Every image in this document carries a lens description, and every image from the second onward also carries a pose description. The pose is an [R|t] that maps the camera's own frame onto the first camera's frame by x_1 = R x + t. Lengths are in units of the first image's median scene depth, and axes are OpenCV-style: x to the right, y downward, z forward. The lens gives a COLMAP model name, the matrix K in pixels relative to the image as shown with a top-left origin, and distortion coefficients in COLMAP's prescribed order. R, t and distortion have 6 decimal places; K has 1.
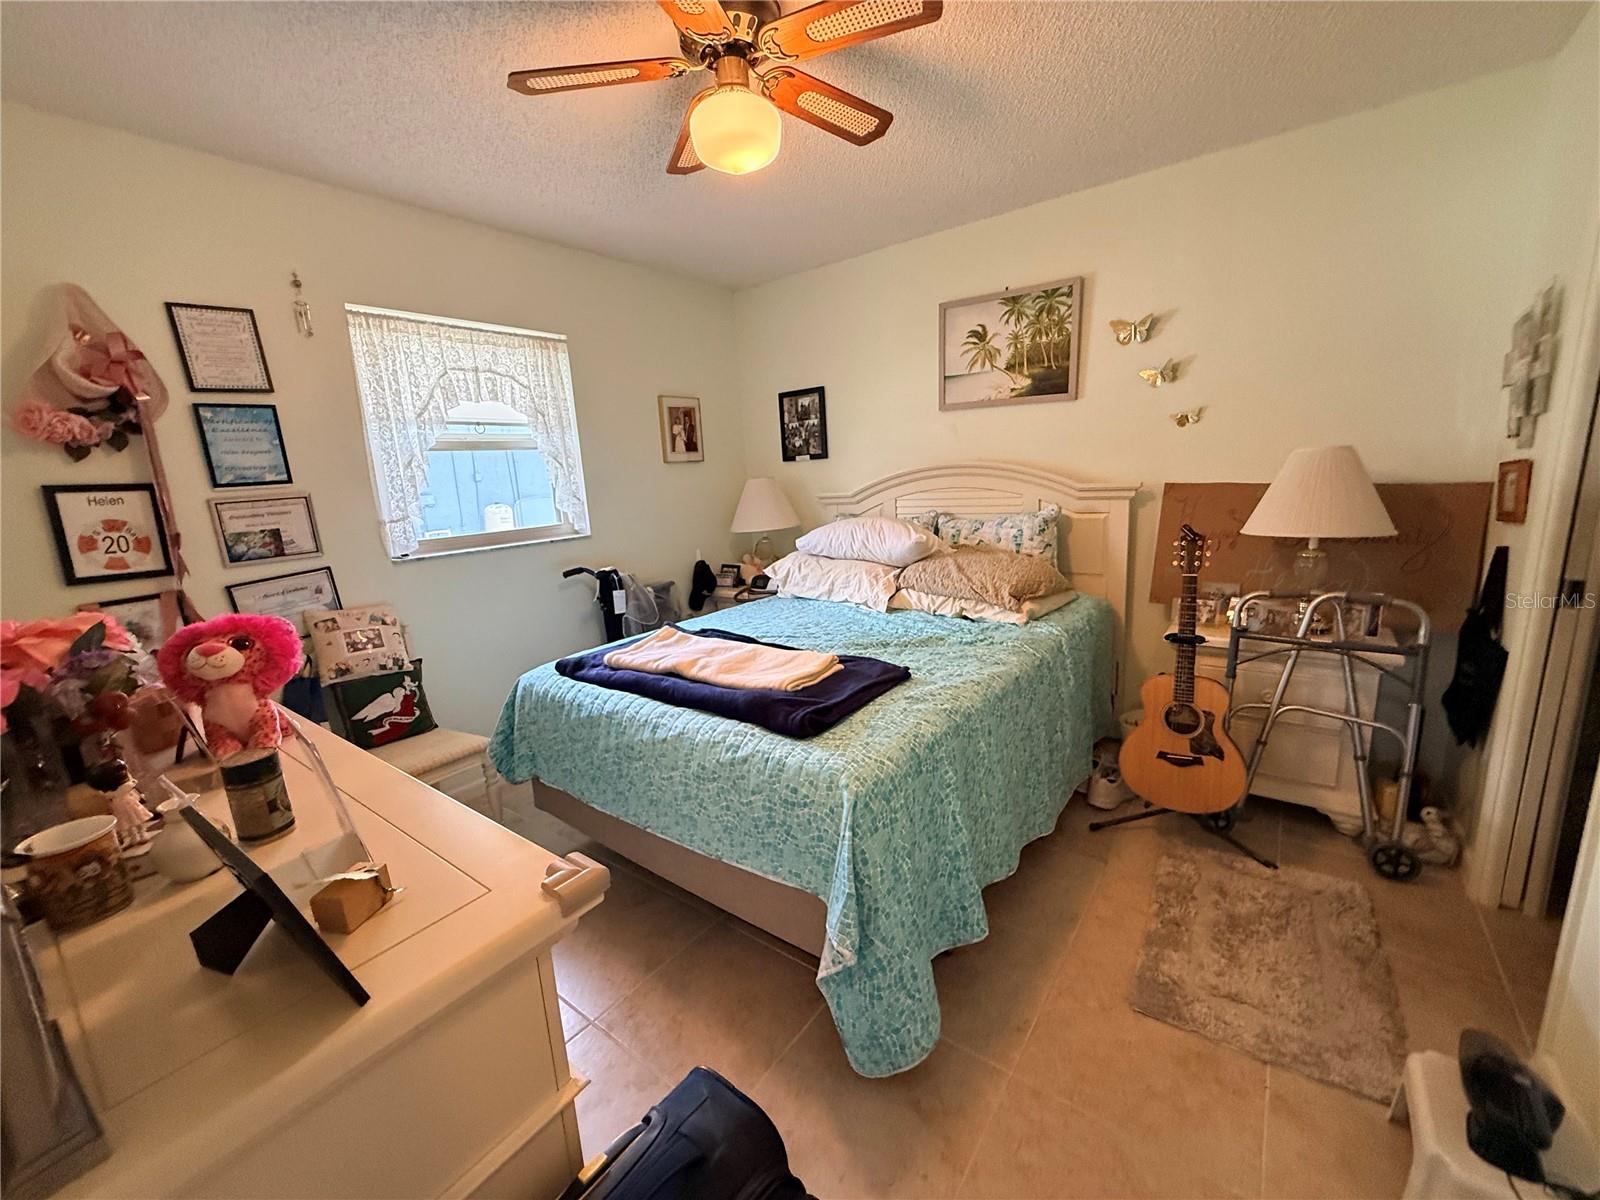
lens RADIAL K [[636.3, 0, 796.0], [0, 636.3, 601.6], [0, 0, 1]] dist [0.003080, -0.000113]
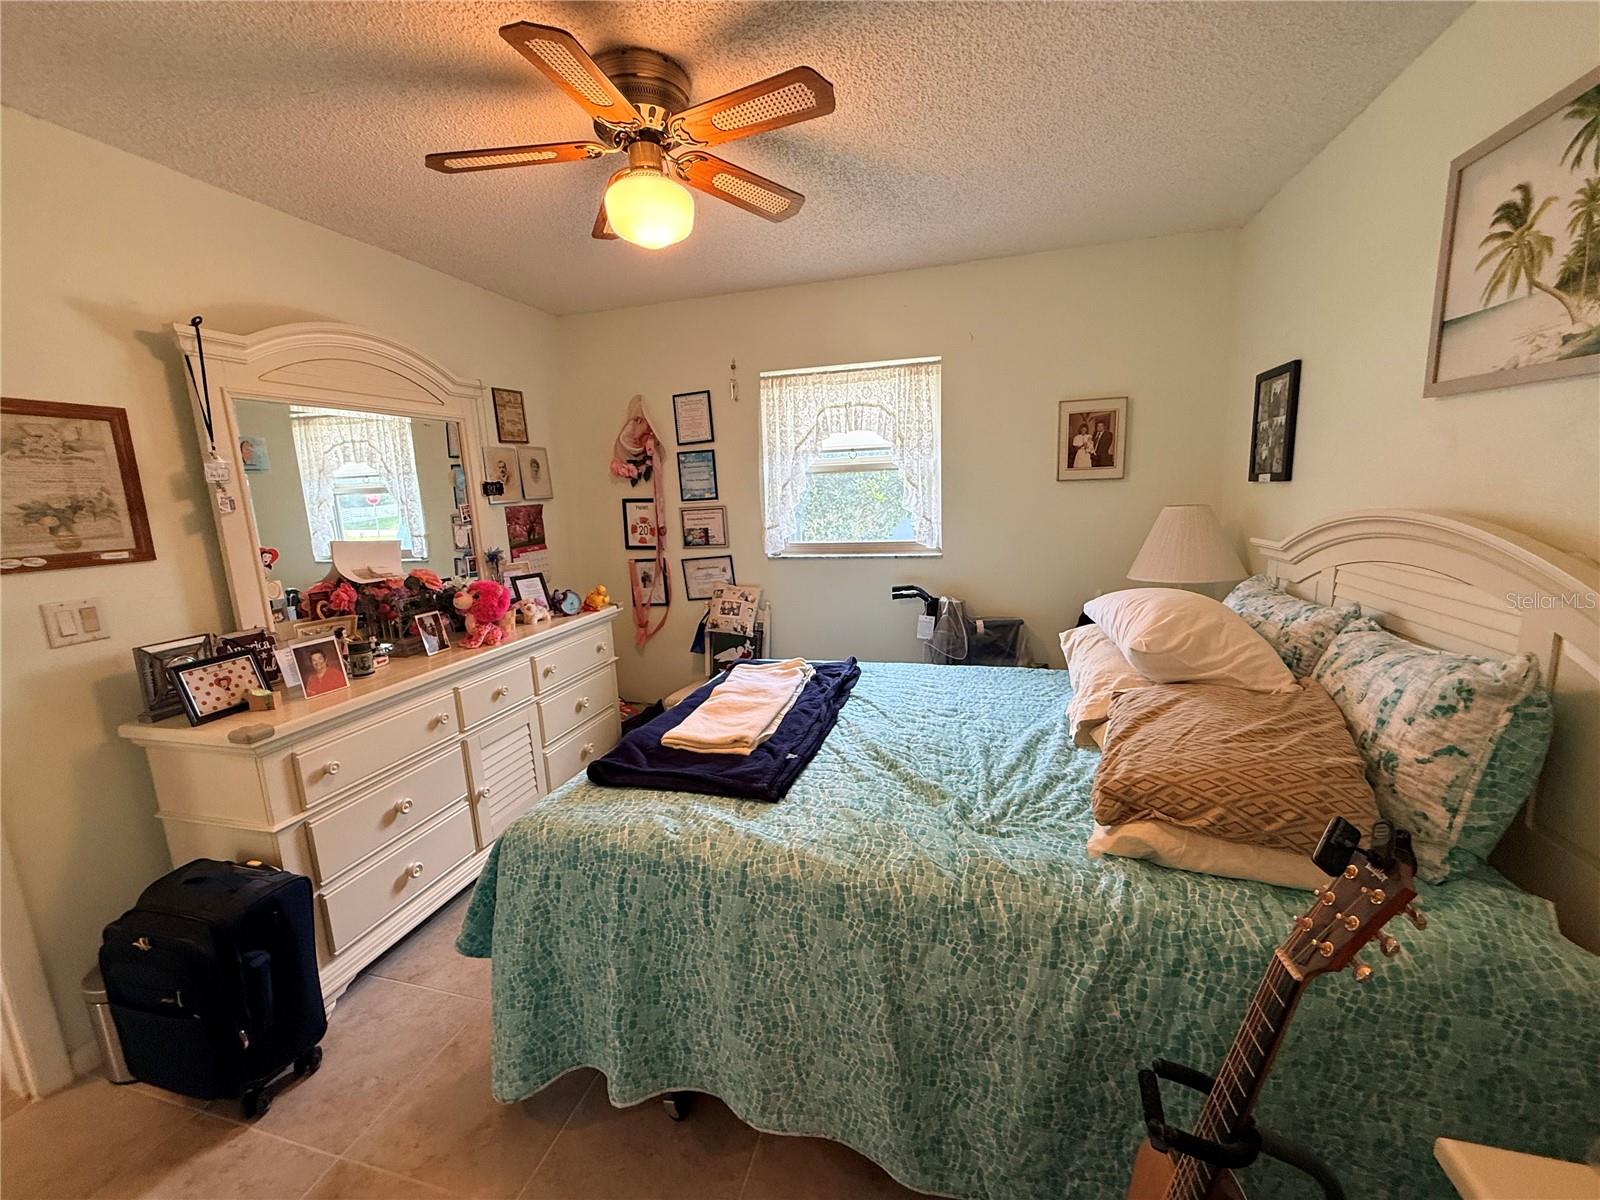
lens RADIAL K [[636.3, 0, 796.0], [0, 636.3, 601.6], [0, 0, 1]] dist [0.003080, -0.000113]
pose [[0.373640, 0.205588, -0.904504, 0.673250], [-0.169985, 0.973791, 0.151118, -0.194982], [0.911865, 0.097289, 0.398794, 0.542418]]
